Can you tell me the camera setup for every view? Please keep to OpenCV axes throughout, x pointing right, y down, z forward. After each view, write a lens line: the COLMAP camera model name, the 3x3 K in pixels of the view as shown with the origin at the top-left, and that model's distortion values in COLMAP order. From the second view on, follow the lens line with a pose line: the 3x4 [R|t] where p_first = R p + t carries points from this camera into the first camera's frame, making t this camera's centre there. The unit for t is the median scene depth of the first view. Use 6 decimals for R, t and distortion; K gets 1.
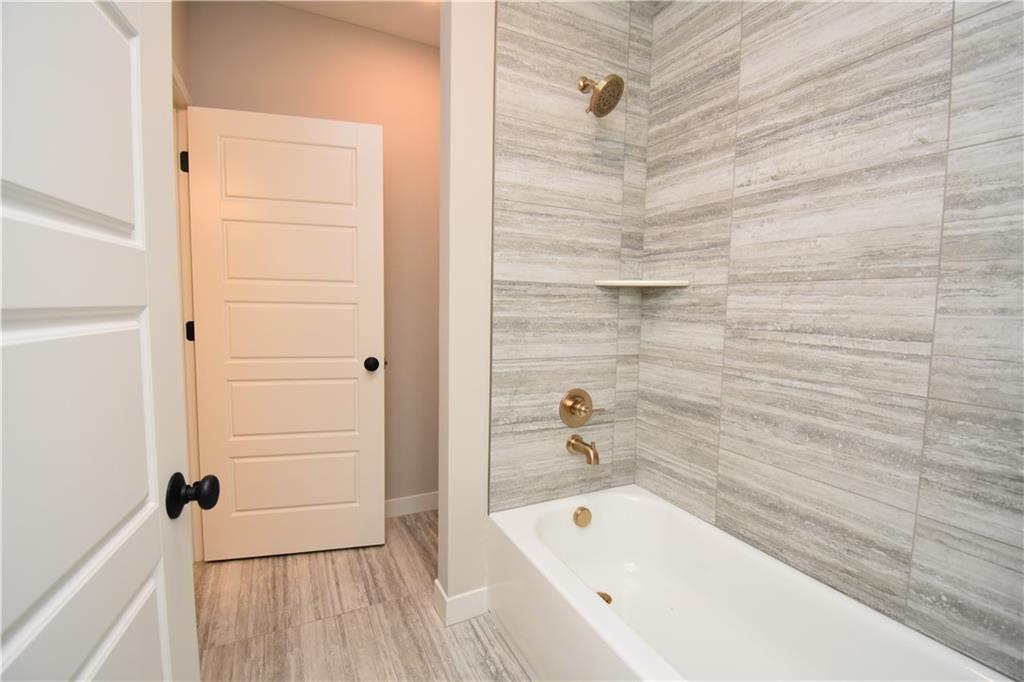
lens RADIAL K [[450.0, 0, 510.1], [0, 450.0, 337.5], [0, 0, 1]] dist [0.004645, -0.013640]
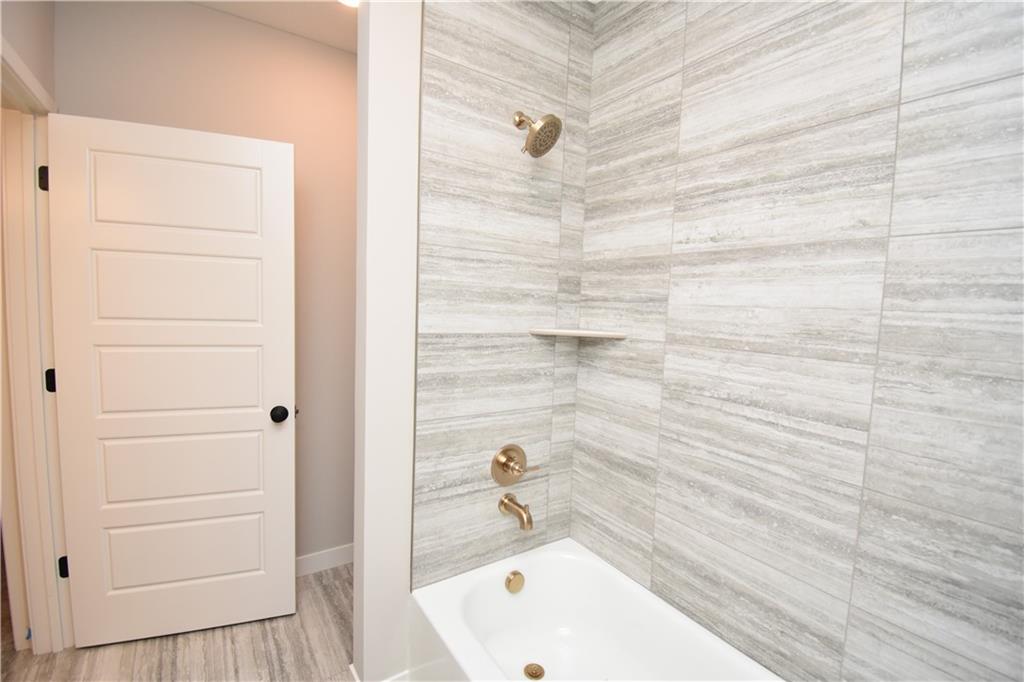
lens RADIAL K [[450.0, 0, 509.2], [0, 450.0, 342.4], [0, 0, 1]] dist [0.004645, -0.013640]
pose [[0.991257, 0.007146, 0.131752, 0.025744], [-0.008036, 0.999948, 0.006228, -0.118218], [-0.131700, -0.007233, 0.991263, 0.088513]]
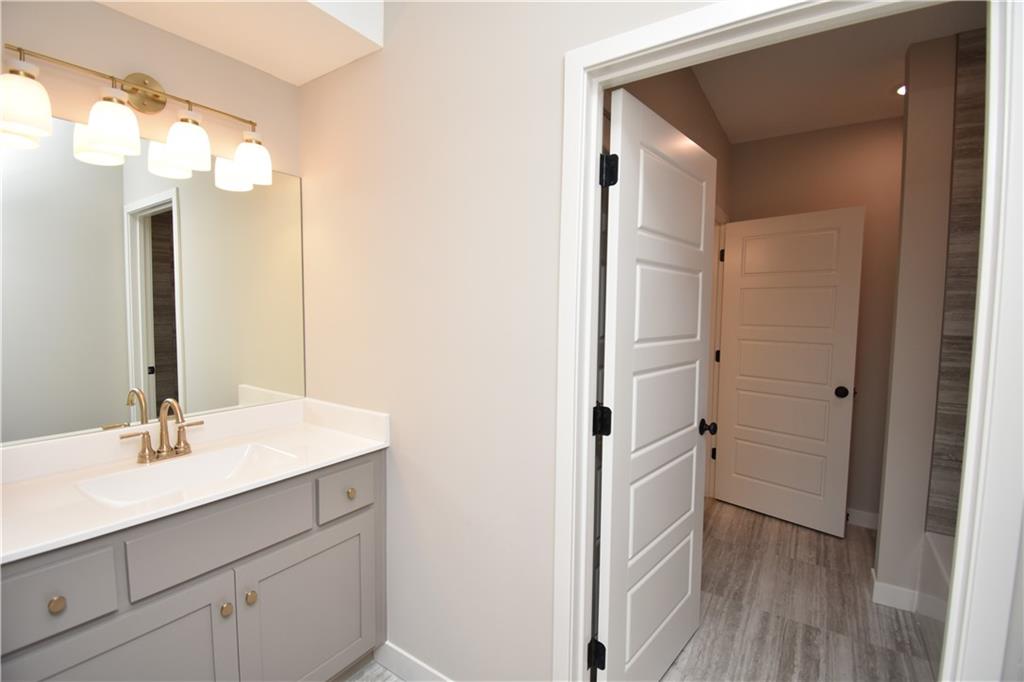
lens RADIAL K [[450.0, 0, 515.9], [0, 450.0, 338.0], [0, 0, 1]] dist [0.004645, -0.013640]
pose [[0.493164, 0.042924, -0.868877, 0.438268], [-0.070794, 0.997449, 0.009094, -0.052047], [0.867051, 0.057026, 0.494945, -0.571075]]
